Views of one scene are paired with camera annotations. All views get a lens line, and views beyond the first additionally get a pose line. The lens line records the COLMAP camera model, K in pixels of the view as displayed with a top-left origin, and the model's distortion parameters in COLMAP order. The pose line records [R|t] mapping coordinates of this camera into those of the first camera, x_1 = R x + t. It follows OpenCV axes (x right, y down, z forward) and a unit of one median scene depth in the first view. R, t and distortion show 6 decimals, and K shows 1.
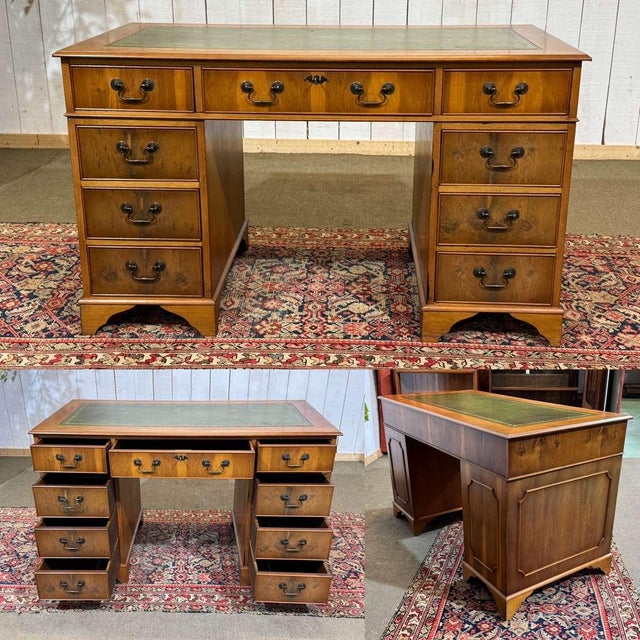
lens RADIAL K [[794.0, 0, 323.3], [0, 794.0, 171.9], [0, 0, 1]] dist [0.217832, -0.553818]
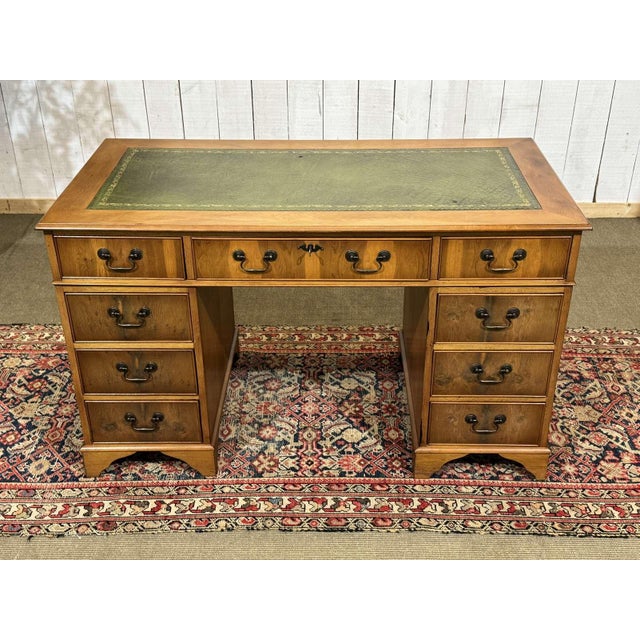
lens RADIAL K [[812.2, 0, 319.9], [0, 812.2, 319.5], [0, 0, 1]] dist [0.199628, -0.491867]
pose [[0.999471, -0.022623, 0.023369, -0.019905], [0.016645, 0.973032, 0.230070, -0.232215], [-0.027944, -0.229559, 0.972894, 0.012122]]
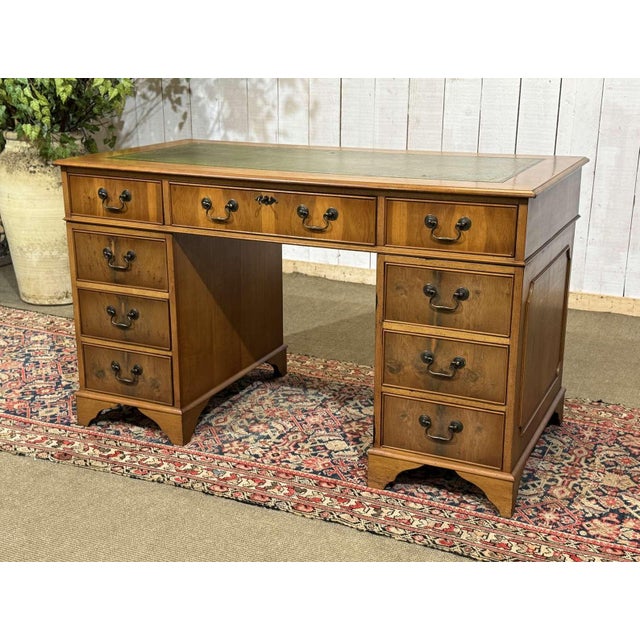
lens RADIAL K [[909.2, 0, 309.1], [0, 909.2, 321.3], [0, 0, 1]] dist [0.130321, -0.072766]
pose [[0.921581, 0.111019, -0.371973, 0.427830], [-0.109587, 0.993661, 0.025061, -0.000478], [0.372397, 0.017667, 0.927905, -0.025434]]
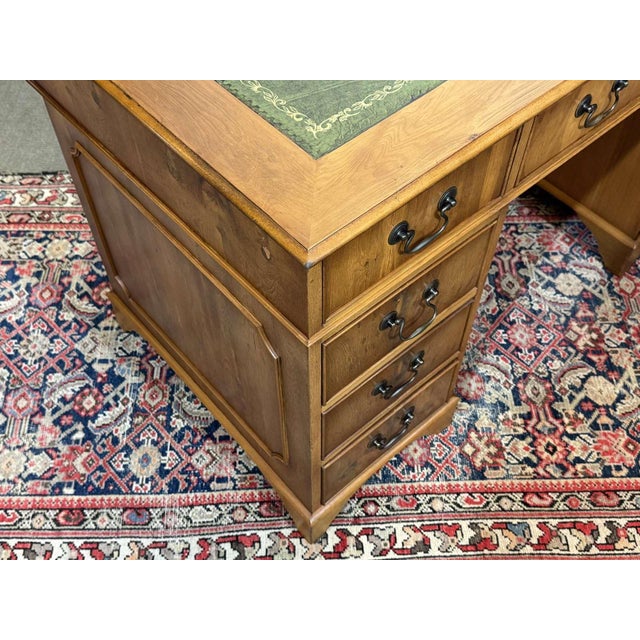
lens RADIAL K [[730.6, 0, 316.8], [0, 730.6, 327.7], [0, 0, 1]] dist [0.192027, -0.475693]
pose [[0.997944, -0.053861, 0.034753, -0.231198], [0.021699, 0.794023, 0.607500, -0.280955], [-0.060315, -0.605497, 0.793559, 0.576986]]
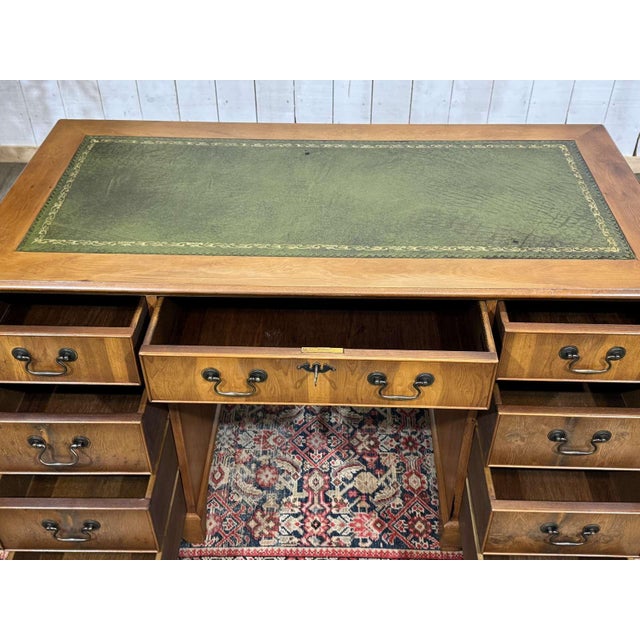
lens RADIAL K [[728.6, 0, 322.5], [0, 728.6, 321.2], [0, 0, 1]] dist [0.203387, -0.502274]
pose [[0.999688, -0.017523, 0.017799, -0.015912], [0.009267, 0.921949, 0.387201, -0.324767], [-0.023194, -0.386915, 0.921824, 0.347955]]
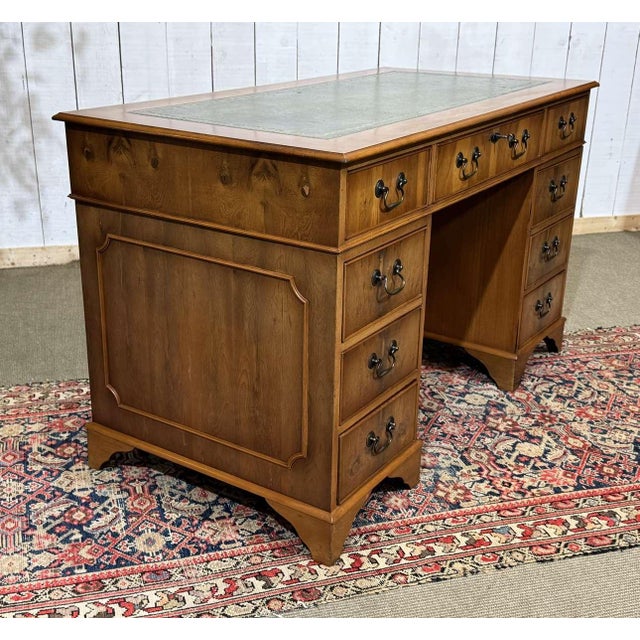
lens RADIAL K [[902.6, 0, 316.9], [0, 902.6, 321.9], [0, 0, 1]] dist [0.213678, -0.502640]
pose [[0.944482, -0.102508, 0.312164, -0.456253], [0.077799, 0.992840, 0.090641, -0.059375], [-0.319220, -0.061323, 0.945694, 0.224852]]
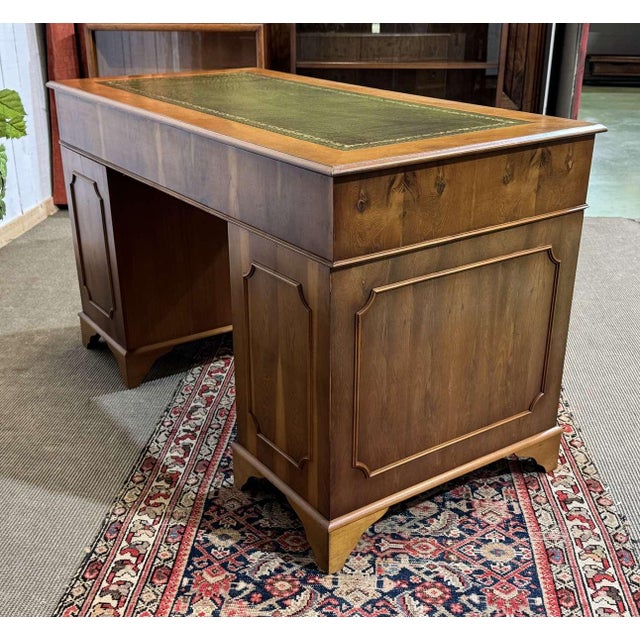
lens RADIAL K [[793.7, 0, 323.7], [0, 793.7, 320.4], [0, 0, 1]] dist [0.208288, -0.525553]
pose [[0.042548, -0.382736, 0.922877, -0.954093], [0.289853, 0.888715, 0.355206, -0.288655], [-0.956125, 0.252385, 0.148750, 1.012254]]
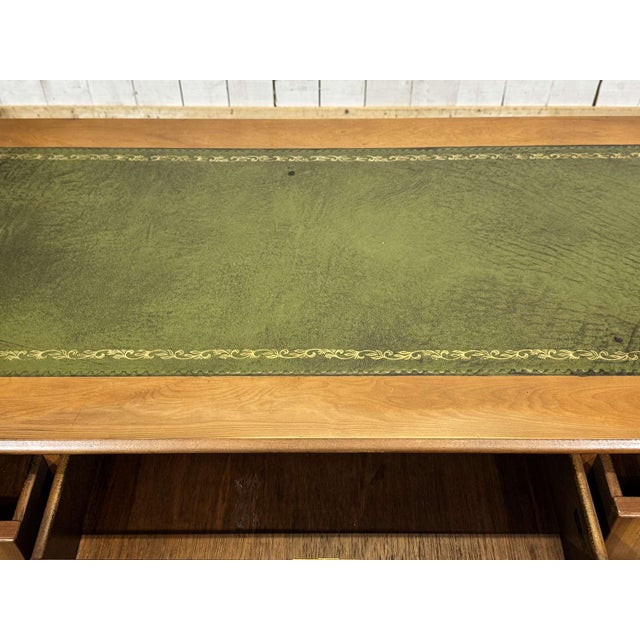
lens RADIAL K [[730.6, 0, 316.8], [0, 730.6, 327.7], [0, 0, 1]] dist [0.192027, -0.475693]
pose [[0.998830, -0.039725, 0.027560, -0.015860], [0.020741, 0.866962, 0.497942, -0.354699], [-0.043674, -0.496788, 0.866772, 0.599472]]
